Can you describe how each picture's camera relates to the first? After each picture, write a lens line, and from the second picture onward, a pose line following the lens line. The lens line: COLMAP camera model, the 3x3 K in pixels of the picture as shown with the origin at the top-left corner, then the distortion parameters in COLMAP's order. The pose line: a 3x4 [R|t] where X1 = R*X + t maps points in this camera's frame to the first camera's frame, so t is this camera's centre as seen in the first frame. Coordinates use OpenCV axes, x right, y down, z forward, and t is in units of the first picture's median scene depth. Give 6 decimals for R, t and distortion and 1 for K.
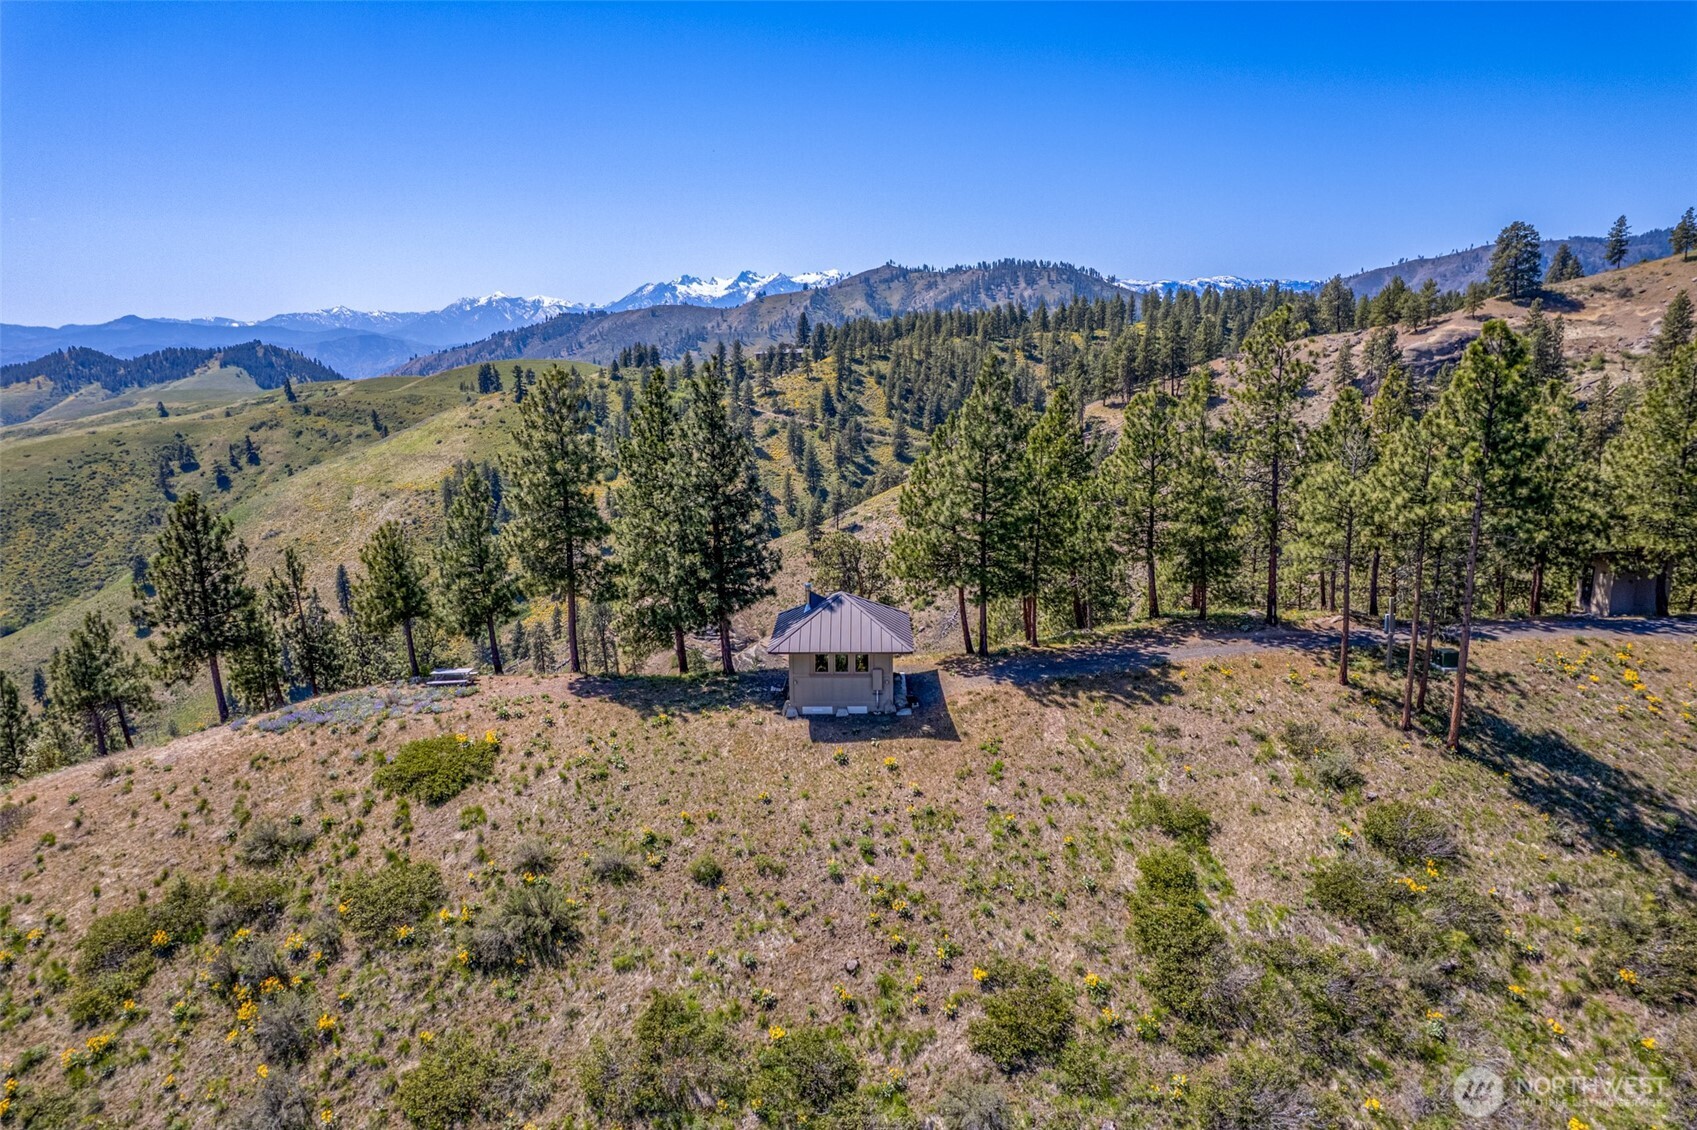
lens RADIAL K [[1086.6, 0, 843.3], [0, 1086.6, 571.7], [0, 0, 1]] dist [-0.072051, 0.062363]
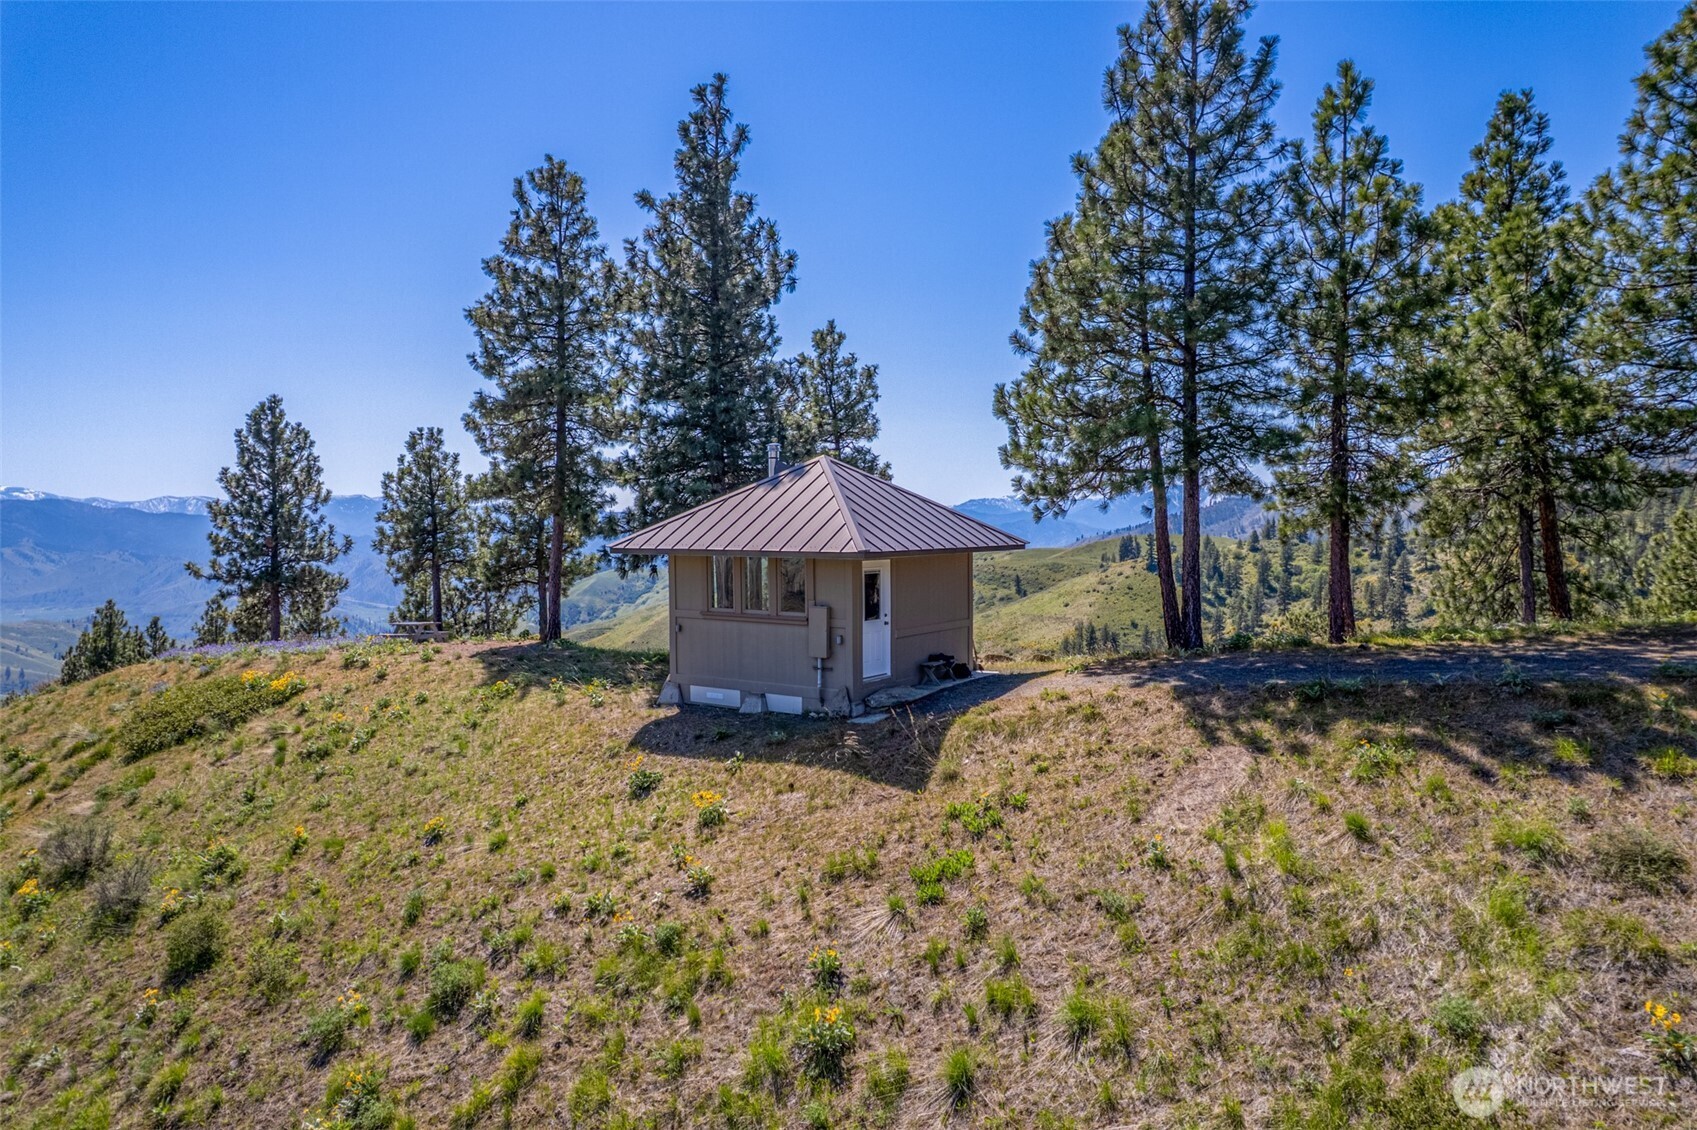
lens RADIAL K [[1086.6, 0, 847.2], [0, 1086.6, 580.0], [0, 0, 1]] dist [-0.072051, 0.062363]
pose [[0.830815, 0.036124, -0.555376, 0.018368], [-0.125657, 0.984300, -0.123953, 0.008780], [0.542179, 0.172769, 0.822310, 0.044189]]
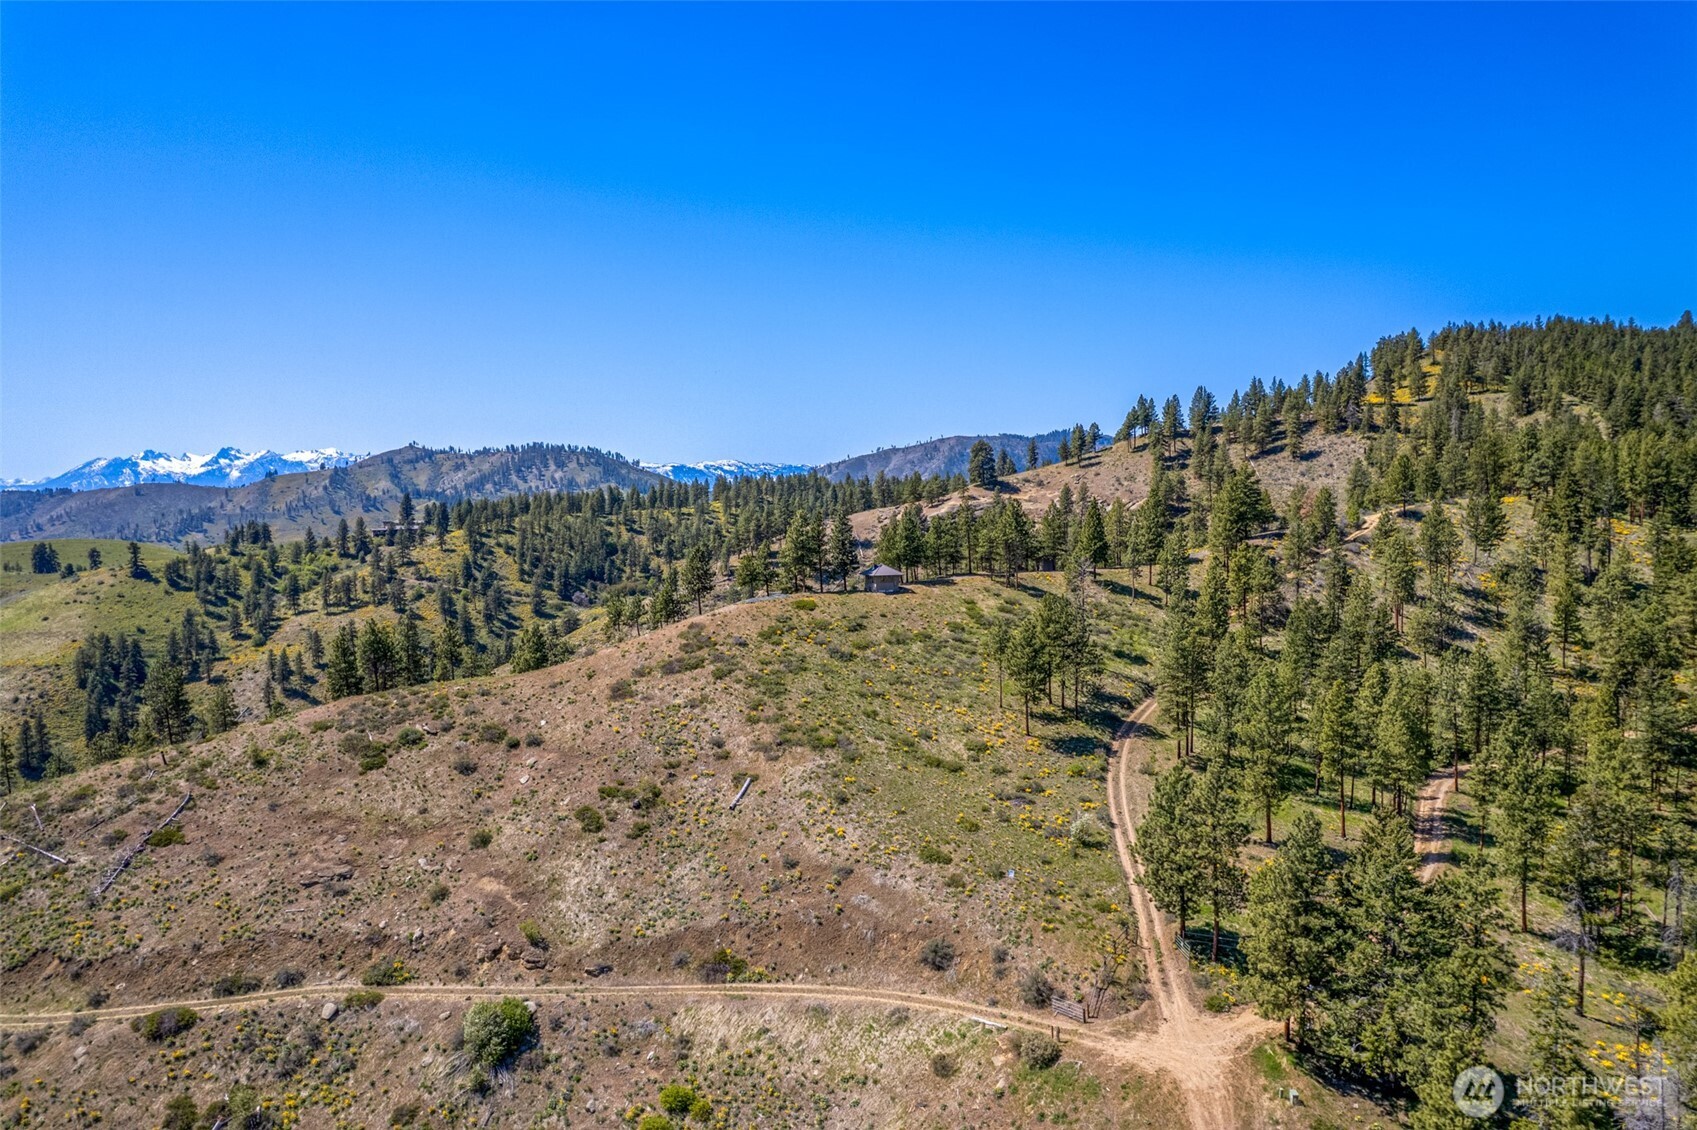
lens RADIAL K [[1086.6, 0, 851.8], [0, 1086.6, 558.1], [0, 0, 1]] dist [-0.072051, 0.062363]
pose [[0.902785, -0.018251, 0.429705, -0.127955], [0.093188, 0.983666, -0.154002, 0.042491], [-0.419876, 0.179074, 0.889740, -0.177861]]
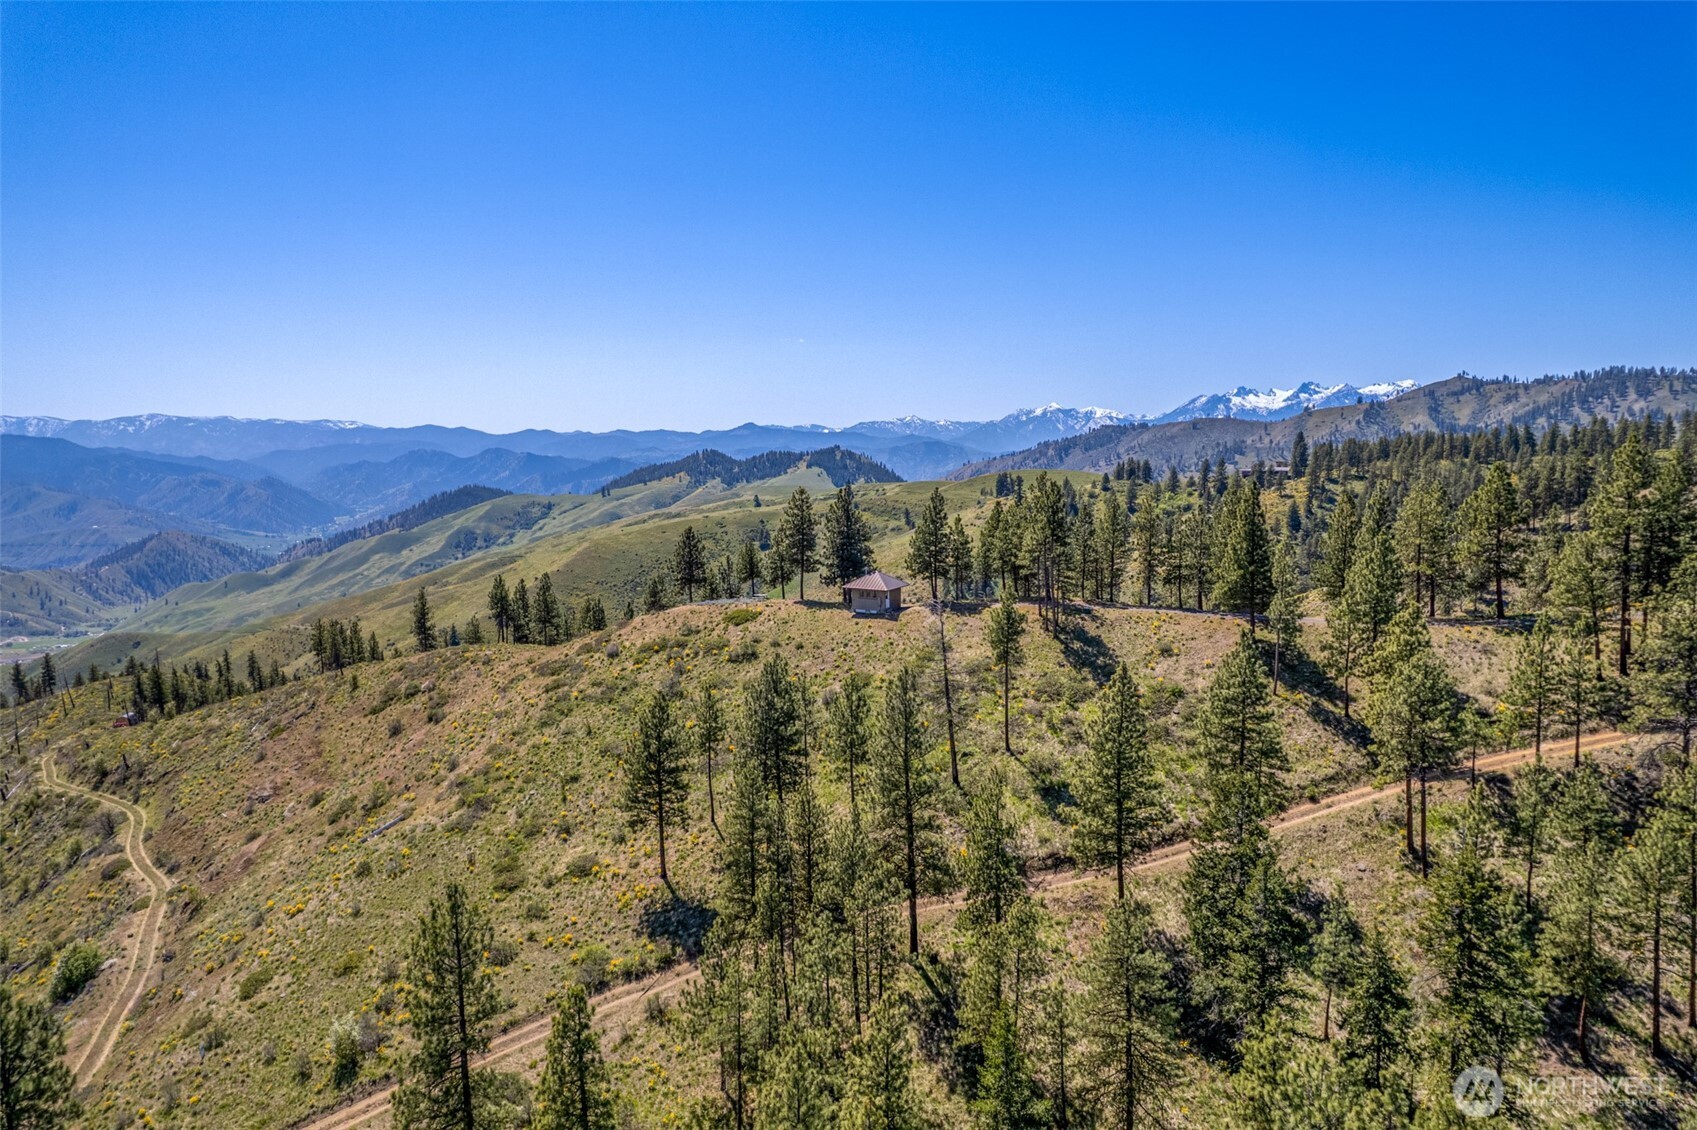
lens RADIAL K [[1086.6, 0, 851.3], [0, 1086.6, 564.6], [0, 0, 1]] dist [-0.072051, 0.062363]
pose [[0.884606, 0.060248, -0.462432, 0.084926], [-0.108762, 0.990927, -0.078954, 0.015936], [0.453479, 0.120138, 0.883133, -0.102810]]
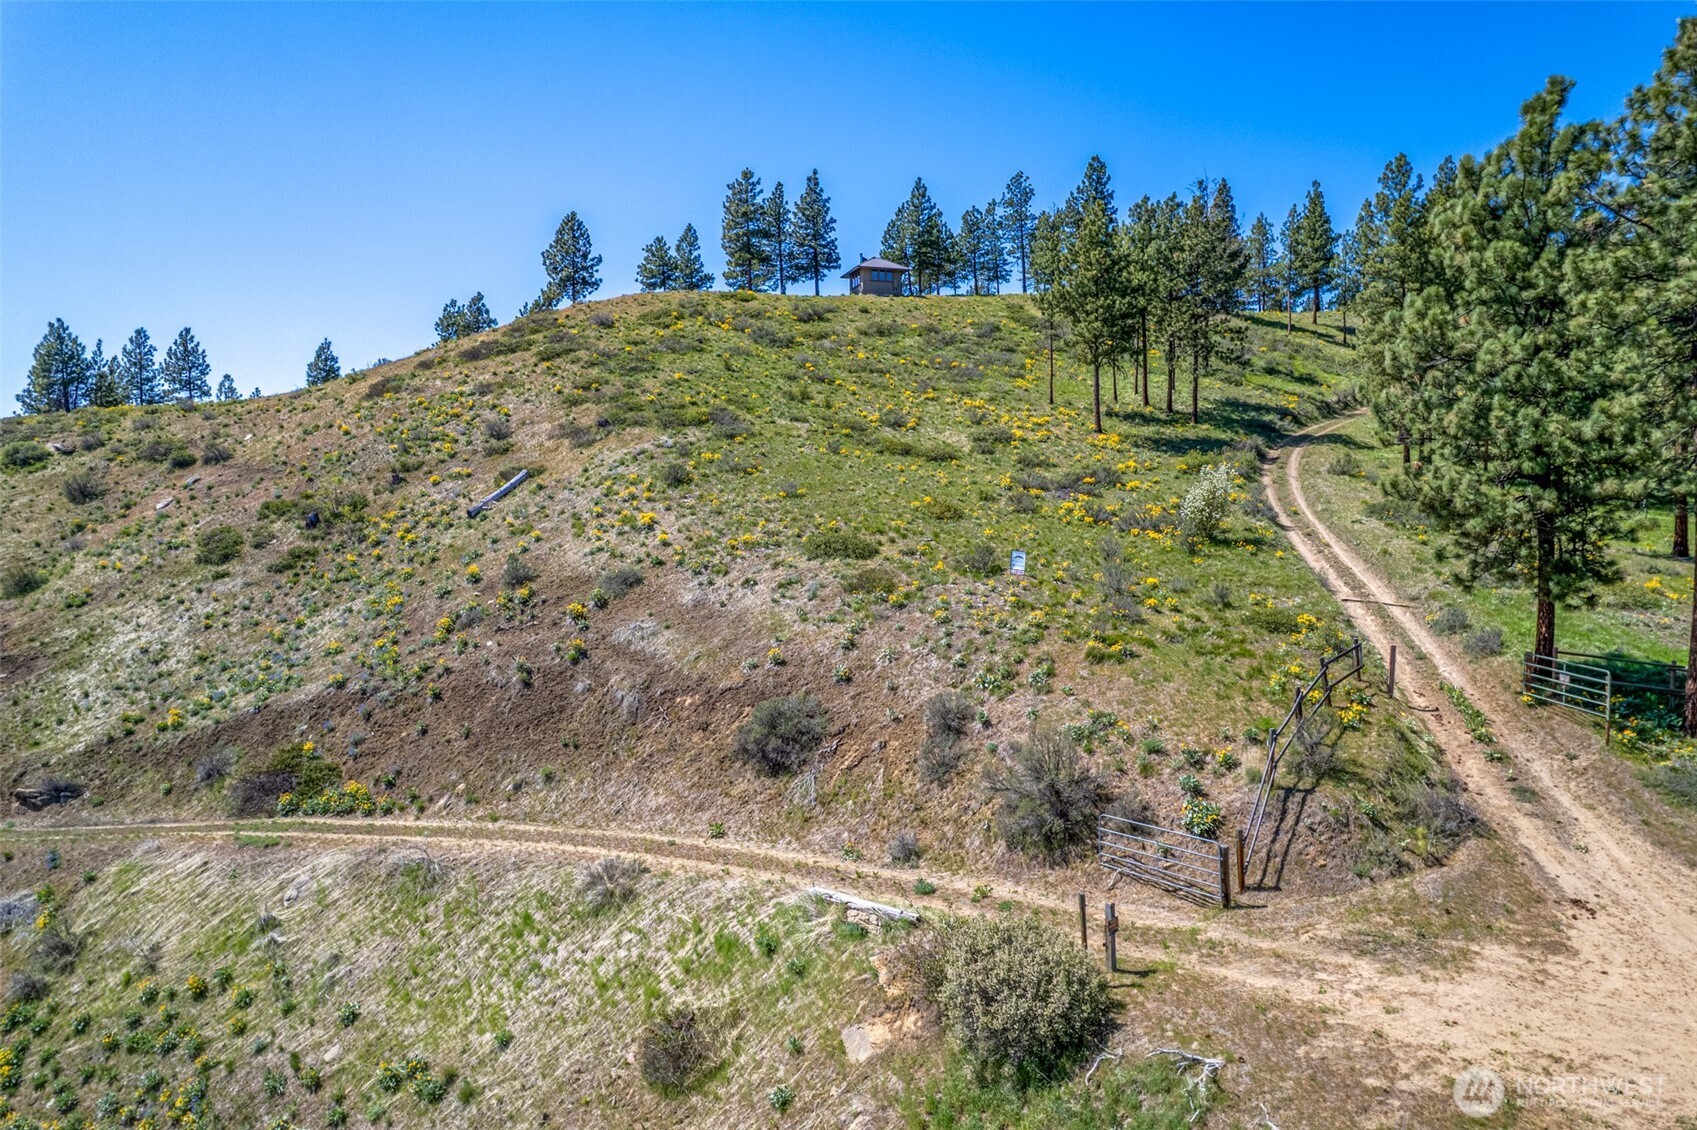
lens RADIAL K [[1086.6, 0, 851.0], [0, 1086.6, 570.5], [0, 0, 1]] dist [-0.072051, 0.062363]
pose [[0.943131, -0.016402, 0.332016, -0.062343], [0.072541, 0.984866, -0.157408, 0.078353], [-0.324409, 0.172542, 0.930047, -0.082615]]
